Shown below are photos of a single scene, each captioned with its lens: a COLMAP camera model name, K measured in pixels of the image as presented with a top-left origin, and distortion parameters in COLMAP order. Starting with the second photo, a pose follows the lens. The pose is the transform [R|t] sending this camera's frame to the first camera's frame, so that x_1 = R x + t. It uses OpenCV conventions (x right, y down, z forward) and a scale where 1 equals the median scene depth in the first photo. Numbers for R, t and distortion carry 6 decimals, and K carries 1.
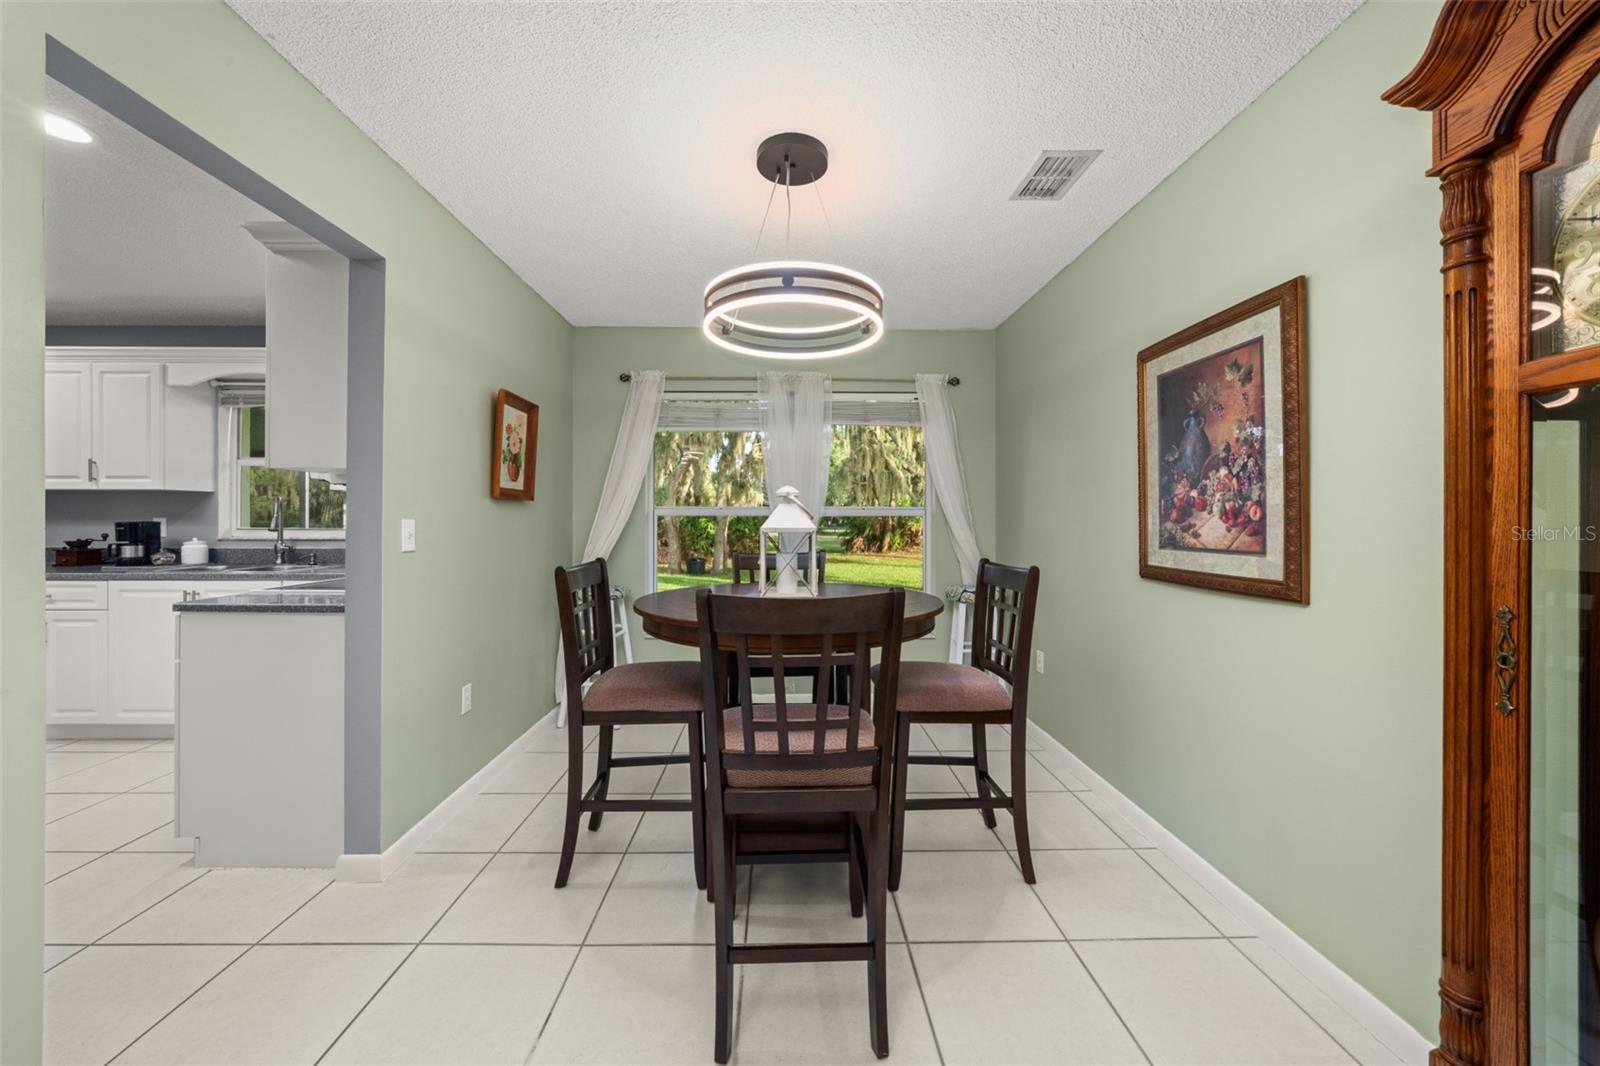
lens RADIAL K [[590.2, 0, 783.0], [0, 590.2, 520.9], [0, 0, 1]] dist [-0.003071, 0.000019]
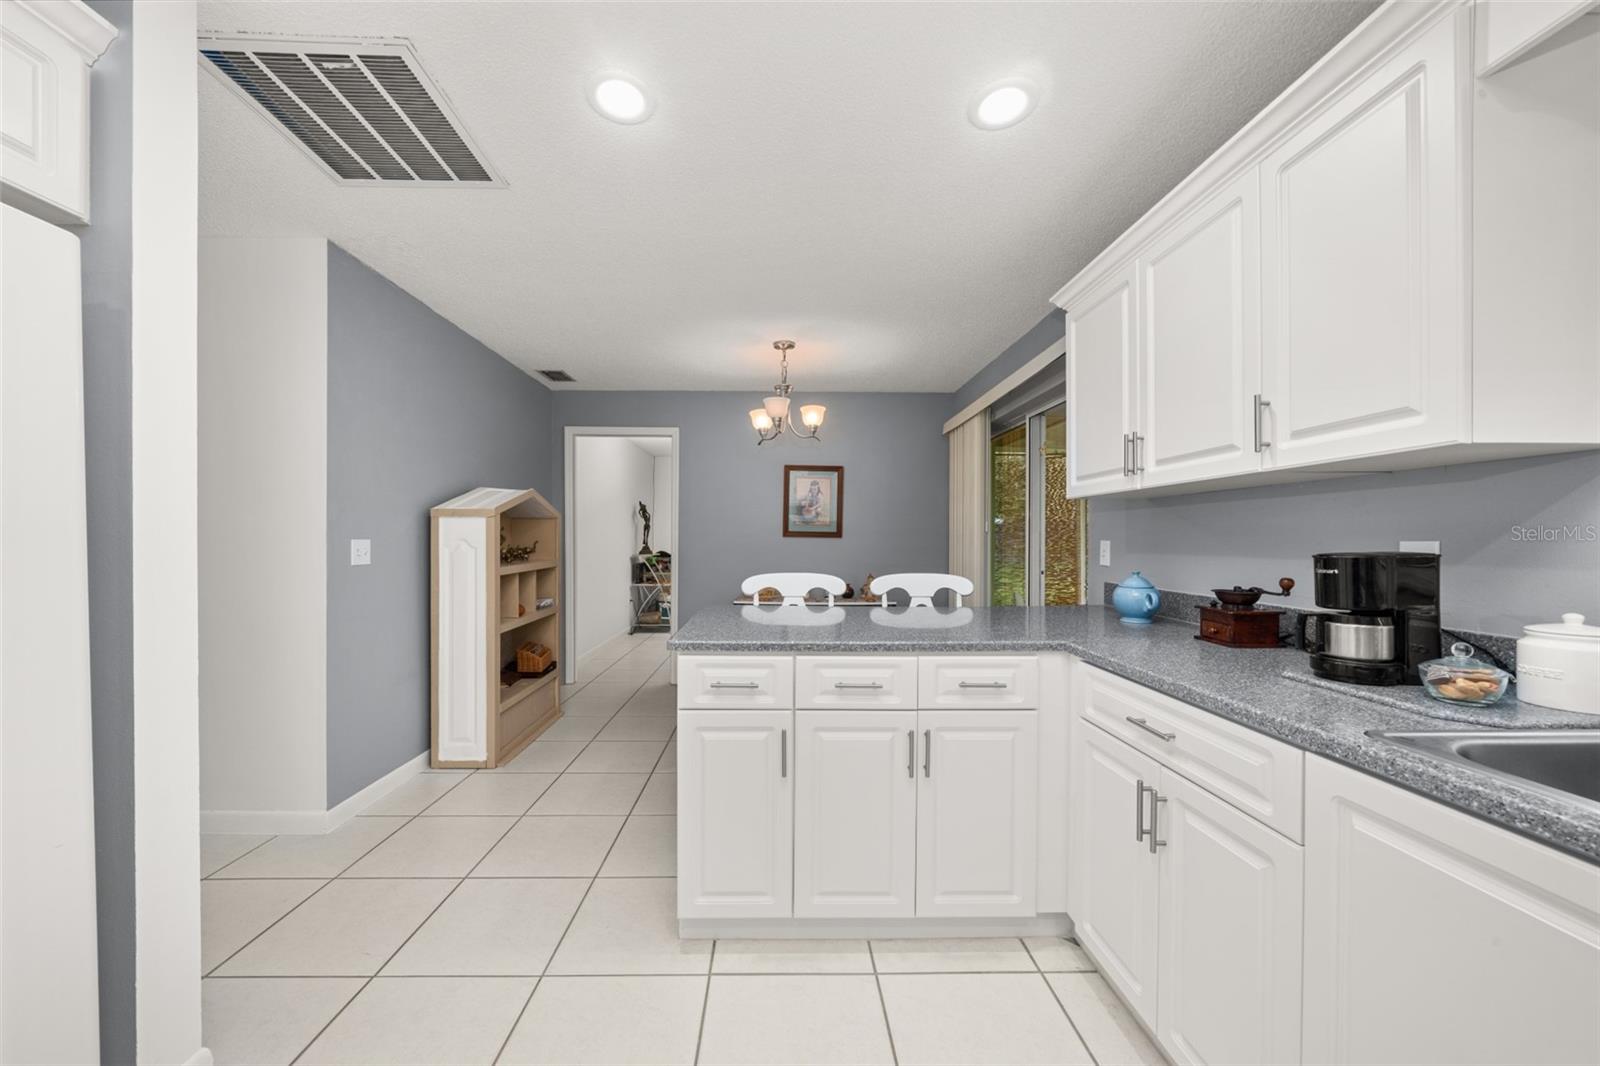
lens RADIAL K [[590.2, 0, 791.6], [0, 590.2, 540.1], [0, 0, 1]] dist [-0.003071, 0.000019]
pose [[0.028449, 0.006843, -0.999572, -0.769371], [0.004814, 0.999964, 0.006982, -0.009829], [0.999584, -0.005010, 0.028415, 0.656158]]
